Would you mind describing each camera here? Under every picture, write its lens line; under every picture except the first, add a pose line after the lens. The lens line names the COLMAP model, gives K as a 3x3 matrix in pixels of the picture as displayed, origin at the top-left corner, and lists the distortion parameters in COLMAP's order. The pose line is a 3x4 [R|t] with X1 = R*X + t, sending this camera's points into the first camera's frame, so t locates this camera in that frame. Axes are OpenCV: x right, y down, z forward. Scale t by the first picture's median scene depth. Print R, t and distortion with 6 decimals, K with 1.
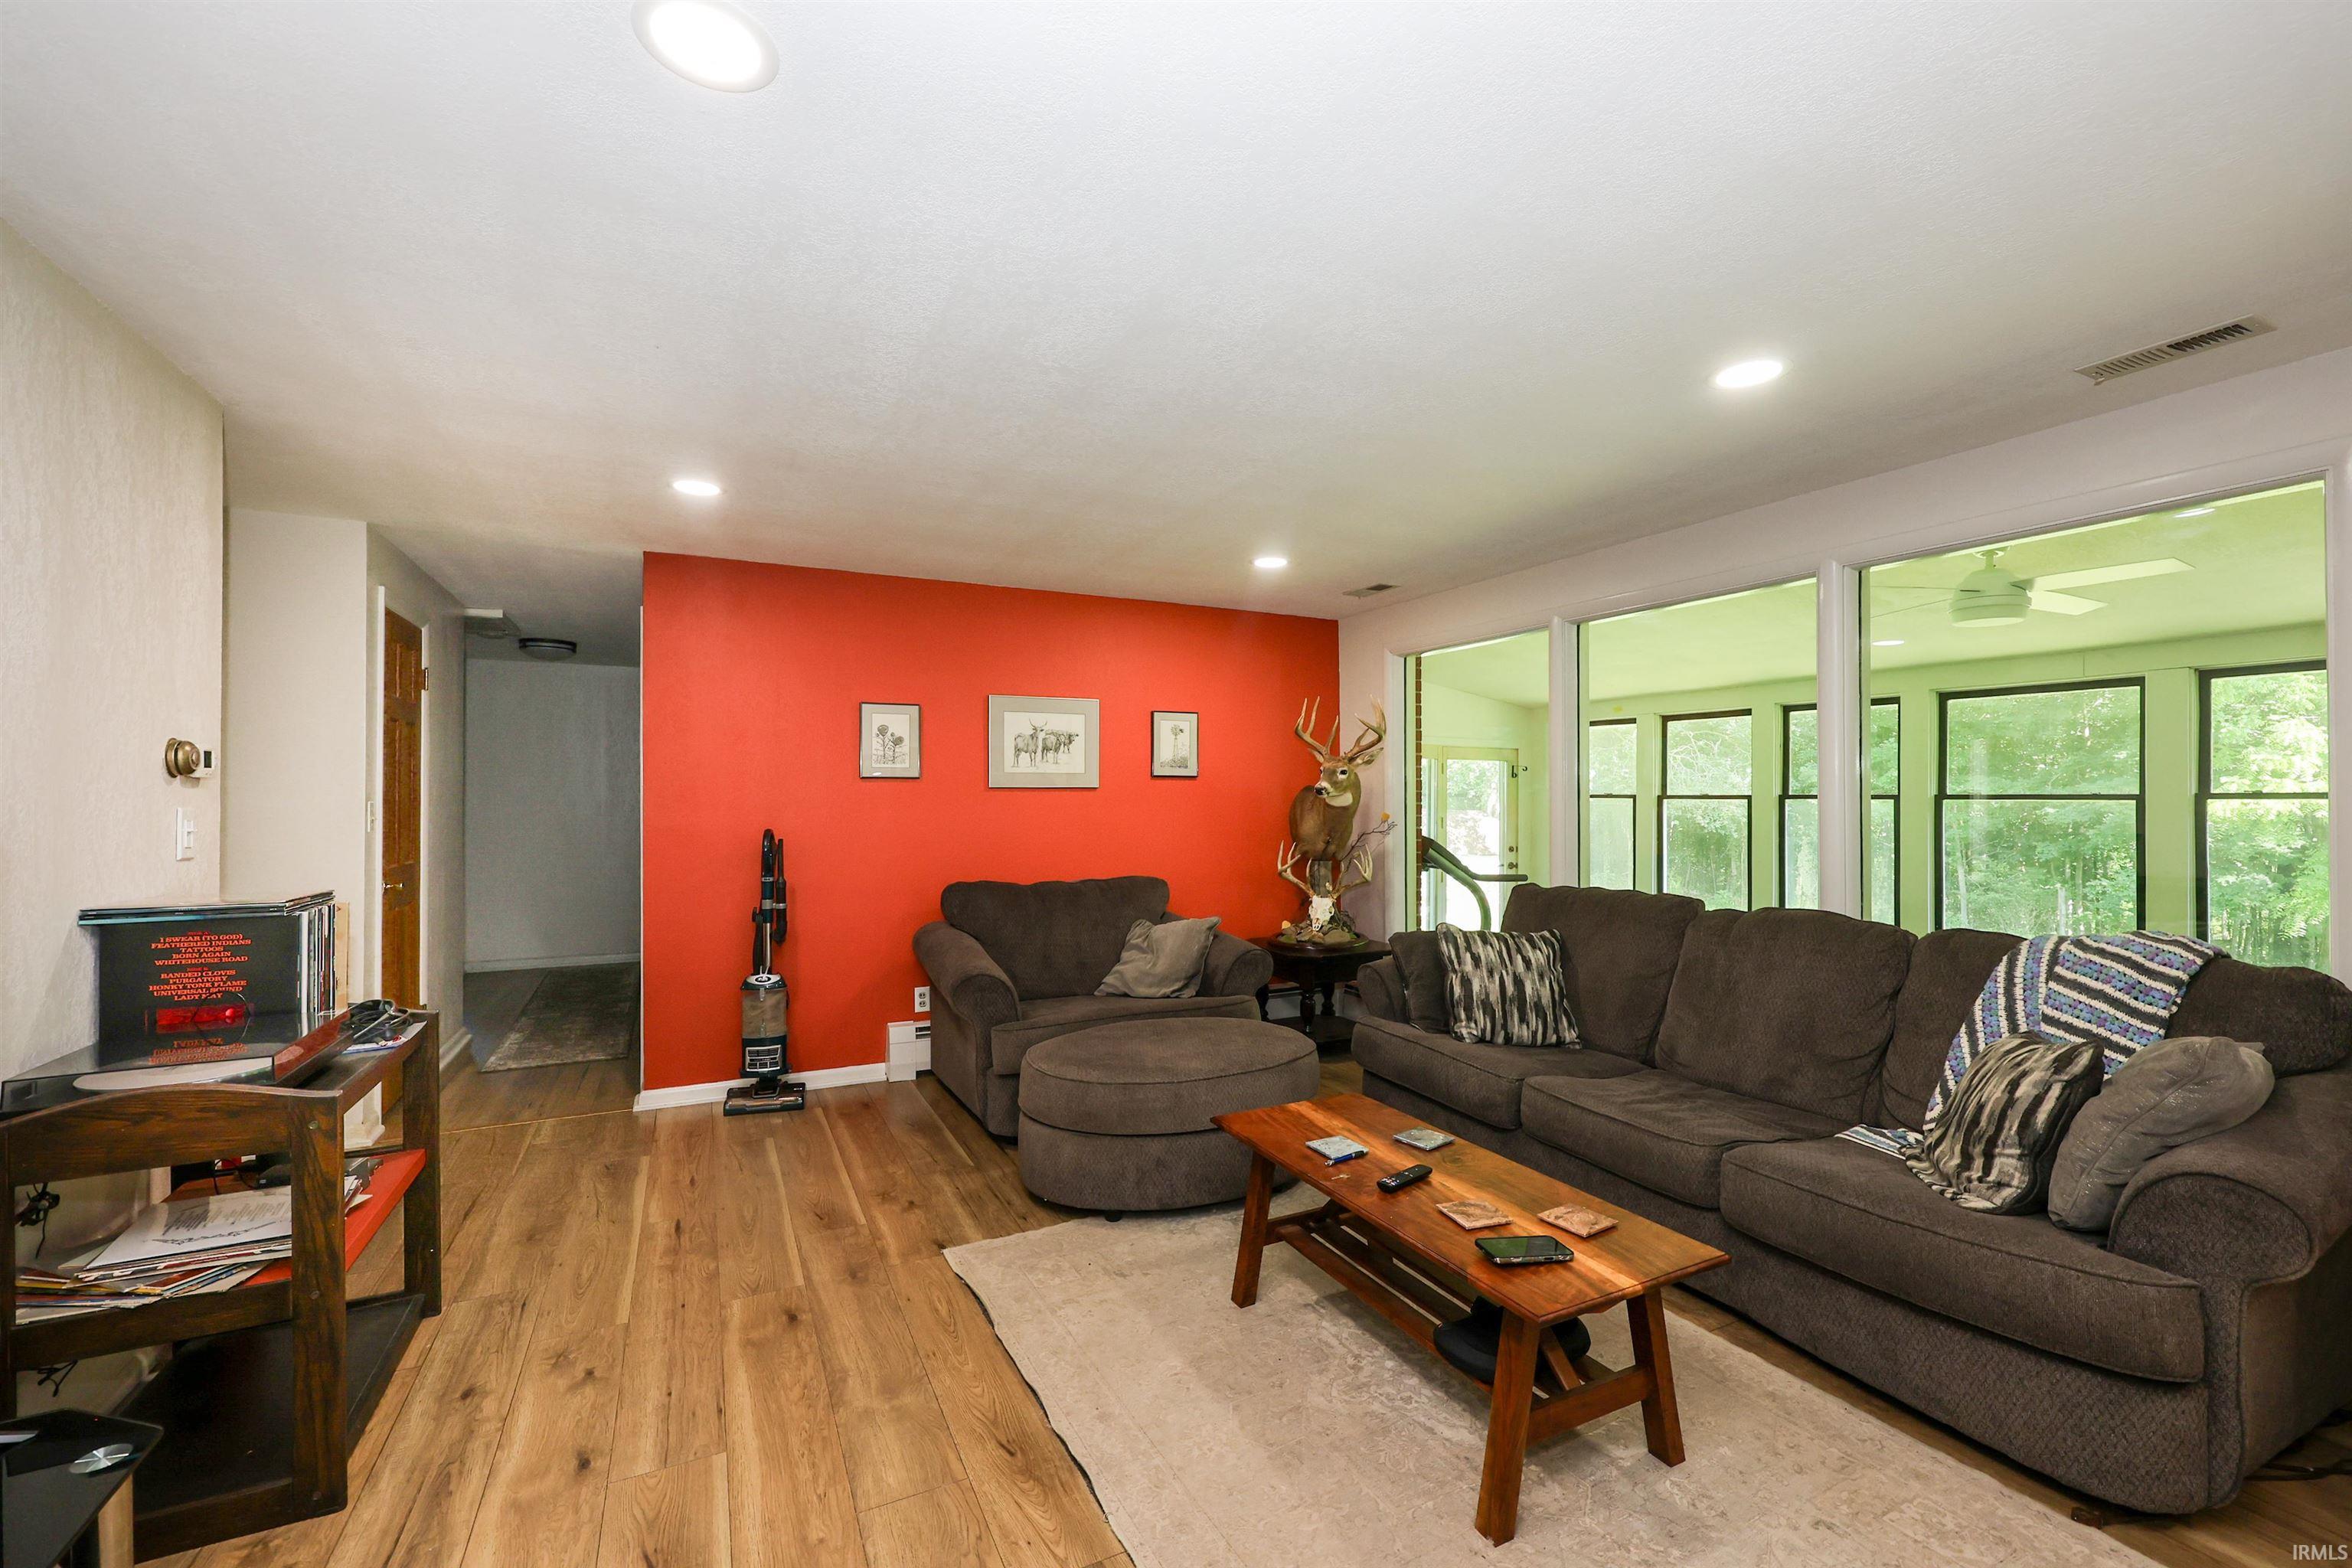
lens RADIAL K [[963.4, 0, 1179.2], [0, 963.4, 775.0], [0, 0, 1]] dist [-0.001370, 0.001672]
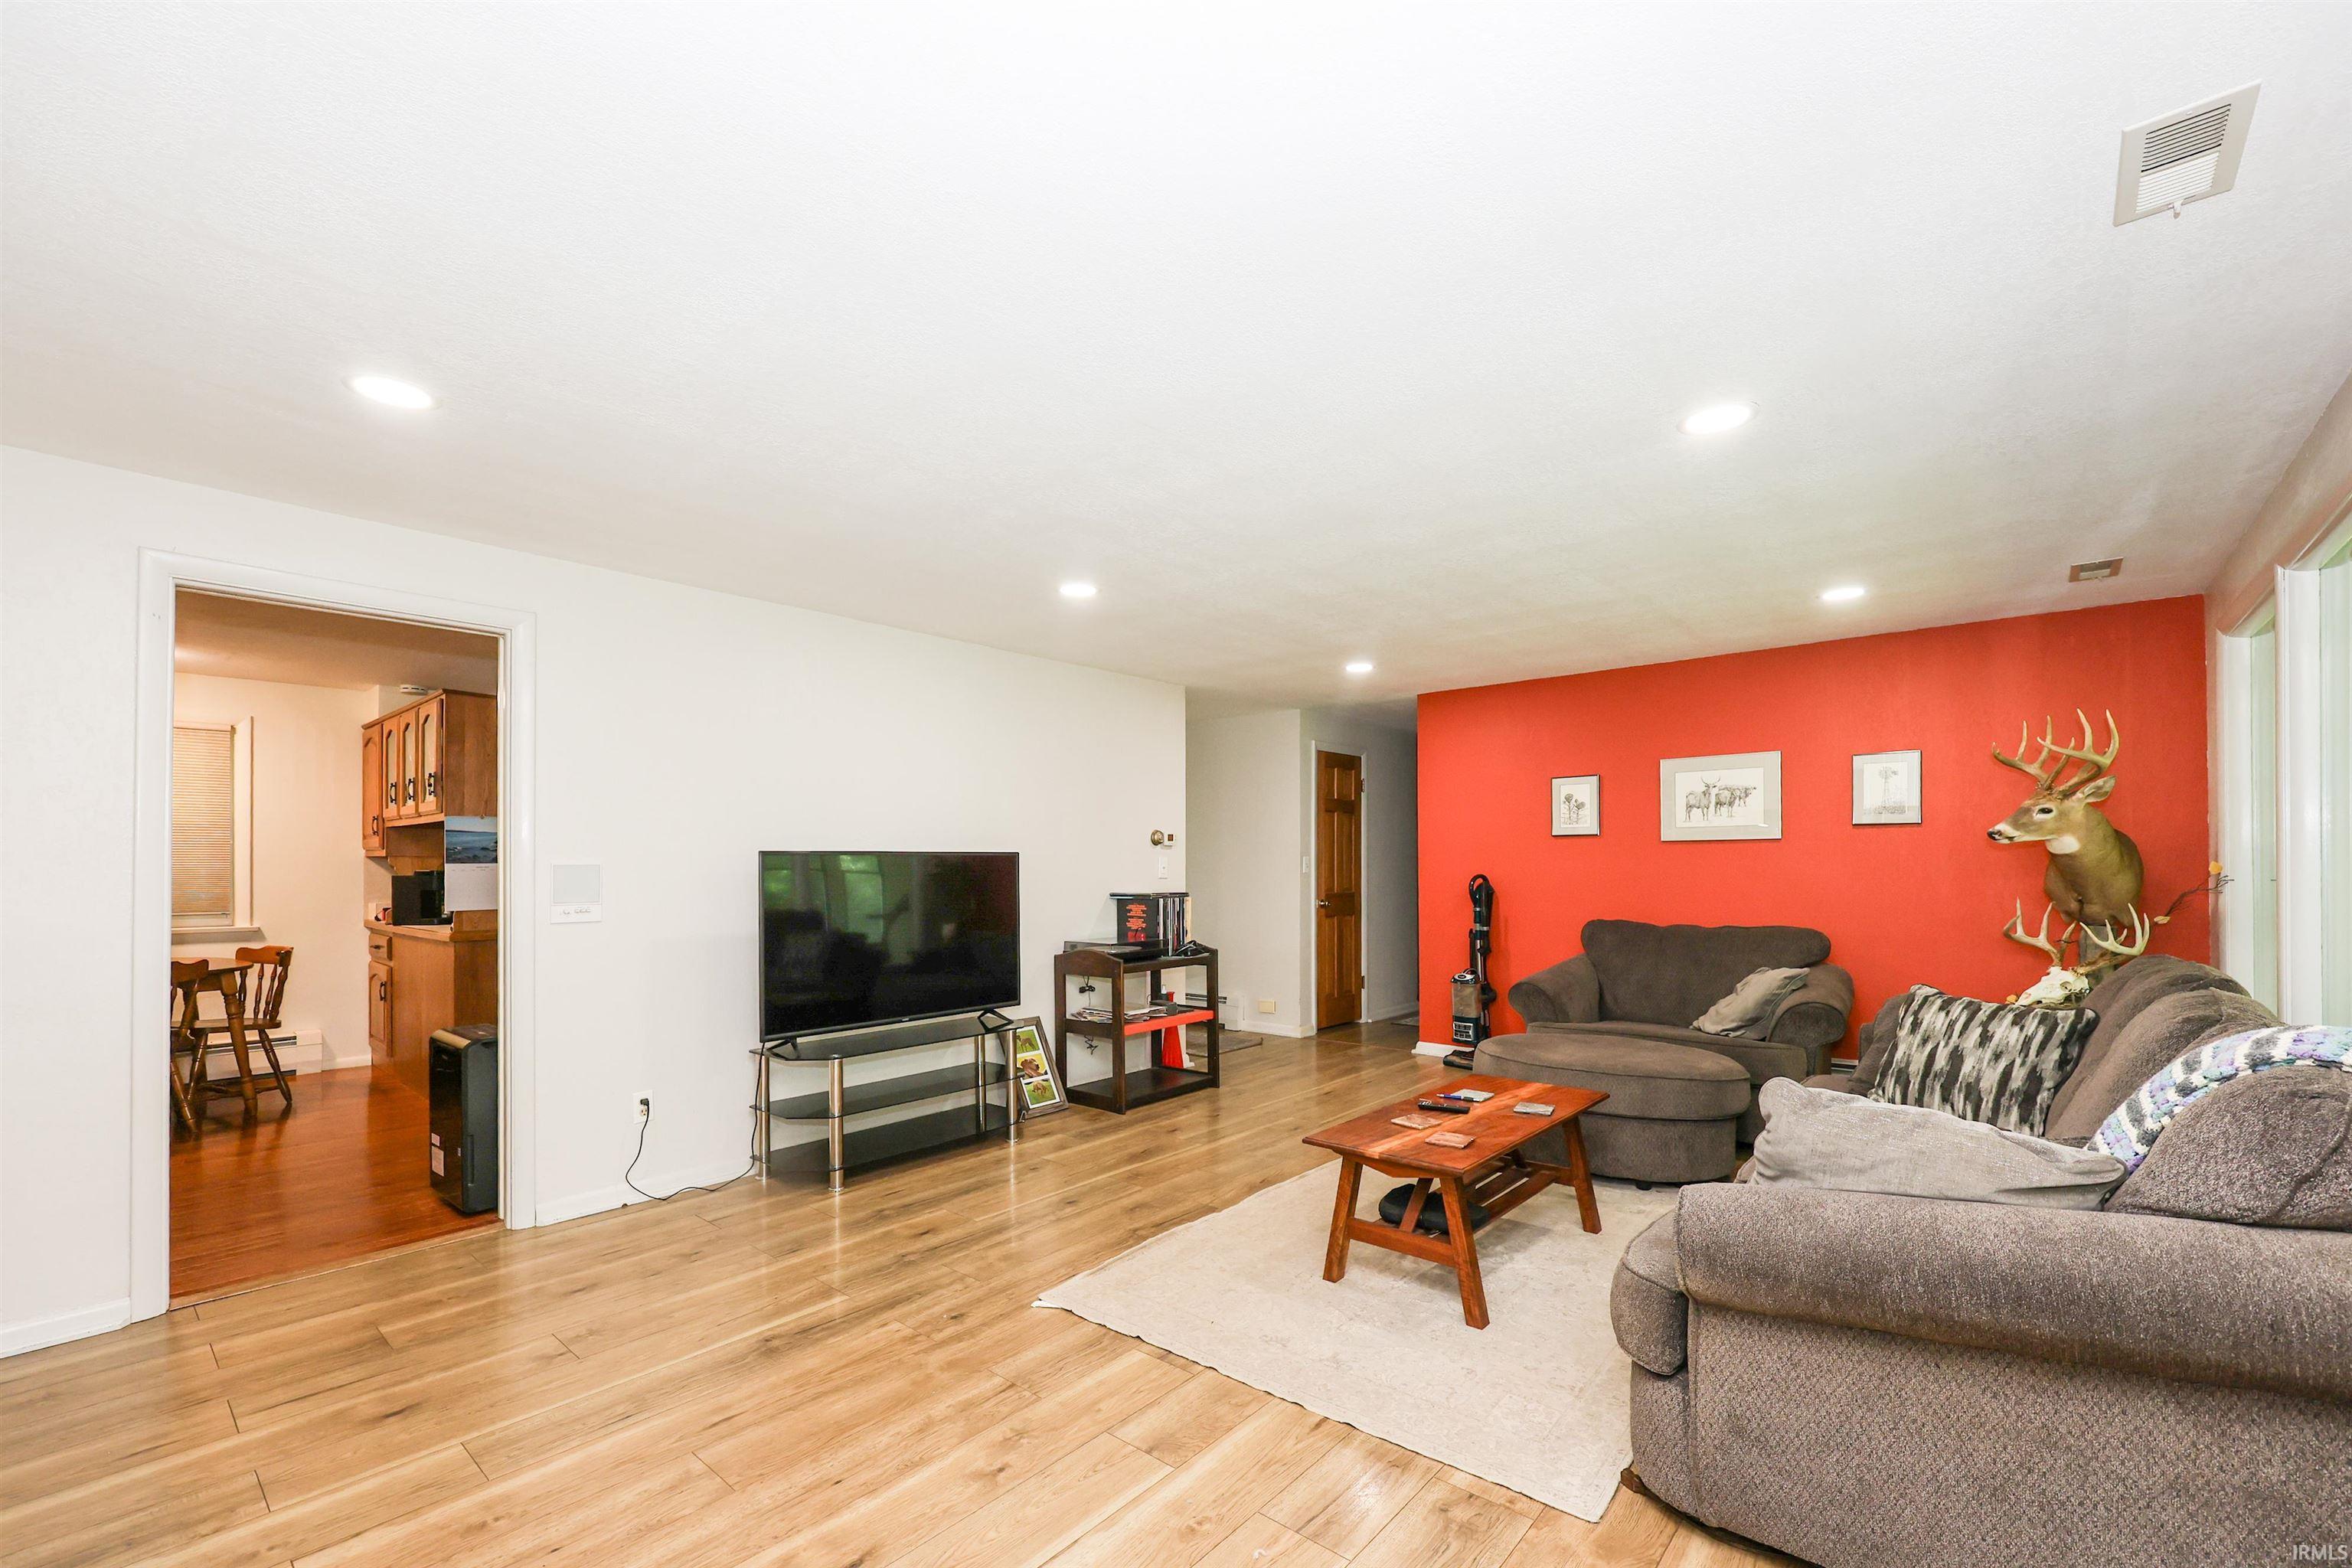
lens RADIAL K [[971.2, 0, 1192.5], [0, 971.2, 852.4], [0, 0, 1]] dist [-0.007320, 0.001657]
pose [[0.400637, -0.012819, -0.916147, 0.633318], [0.025951, 0.999660, -0.002639, 0.014931], [0.915869, -0.022718, 0.400833, 0.038159]]
